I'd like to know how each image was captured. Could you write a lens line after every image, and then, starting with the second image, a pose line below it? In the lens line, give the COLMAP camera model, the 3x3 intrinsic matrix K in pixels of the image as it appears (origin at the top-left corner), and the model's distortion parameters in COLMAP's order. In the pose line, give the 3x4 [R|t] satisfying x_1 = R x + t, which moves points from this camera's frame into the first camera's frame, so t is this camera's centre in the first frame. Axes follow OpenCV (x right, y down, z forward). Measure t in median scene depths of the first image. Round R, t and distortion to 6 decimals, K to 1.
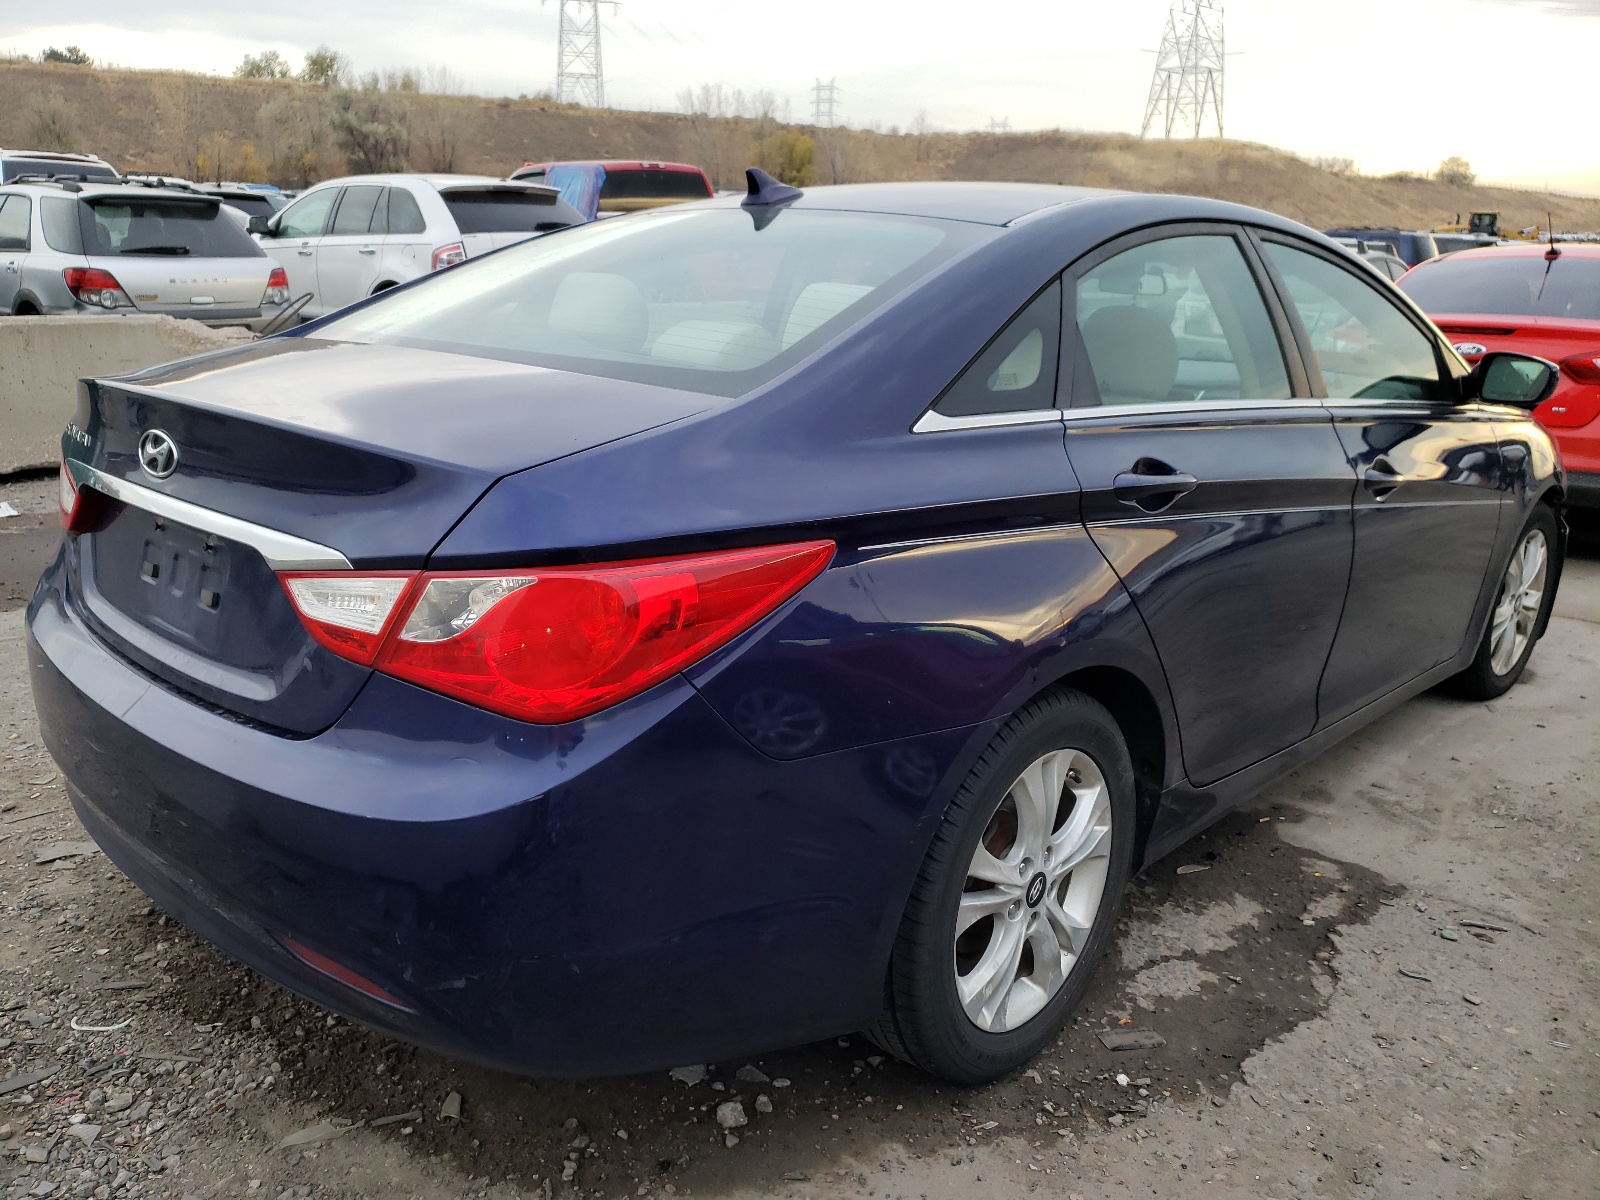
lens RADIAL K [[1218.6, 0, 788.2], [0, 1218.6, 593.1], [0, 0, 1]] dist [0.007739, 0.008142]
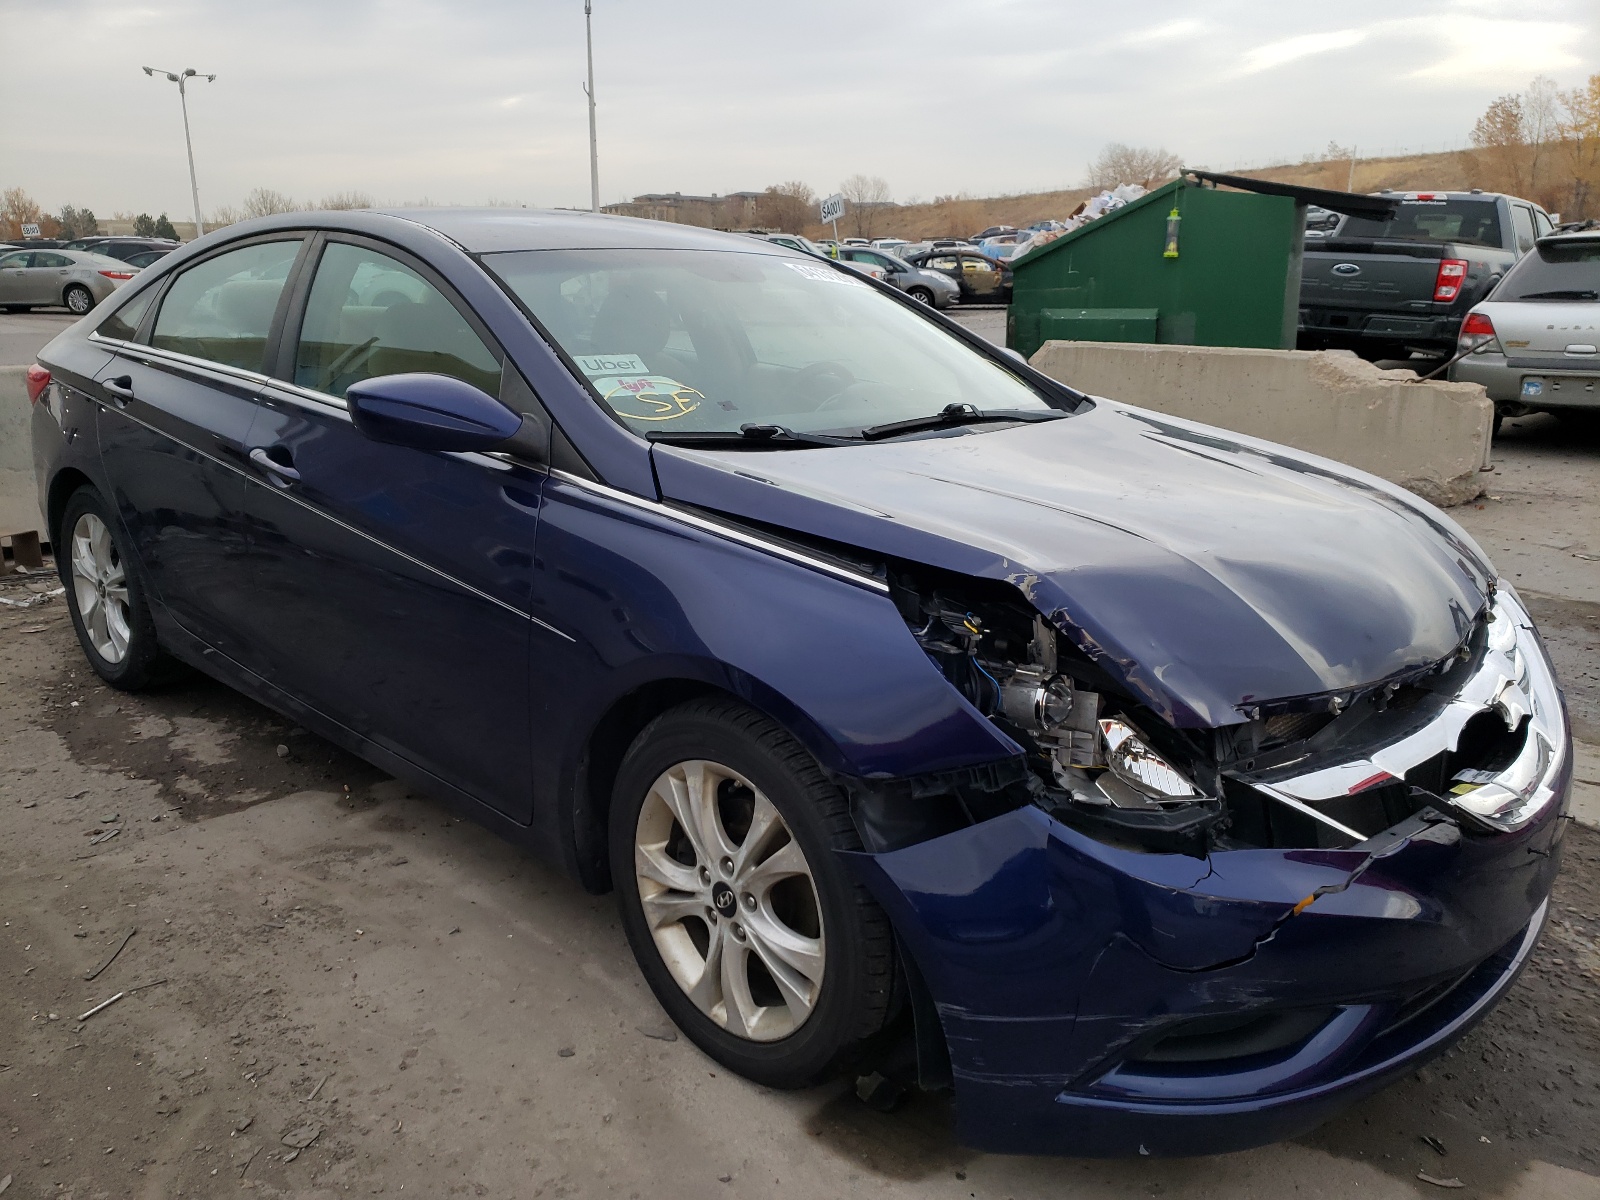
lens RADIAL K [[1218.6, 0, 789.5], [0, 1218.6, 607.3], [0, 0, 1]] dist [0.007739, 0.008142]
pose [[0.035707, 0.238205, -0.970558, 1.617022], [-0.277488, 0.935352, 0.219355, -0.346329], [0.960065, 0.261485, 0.099498, 1.417297]]
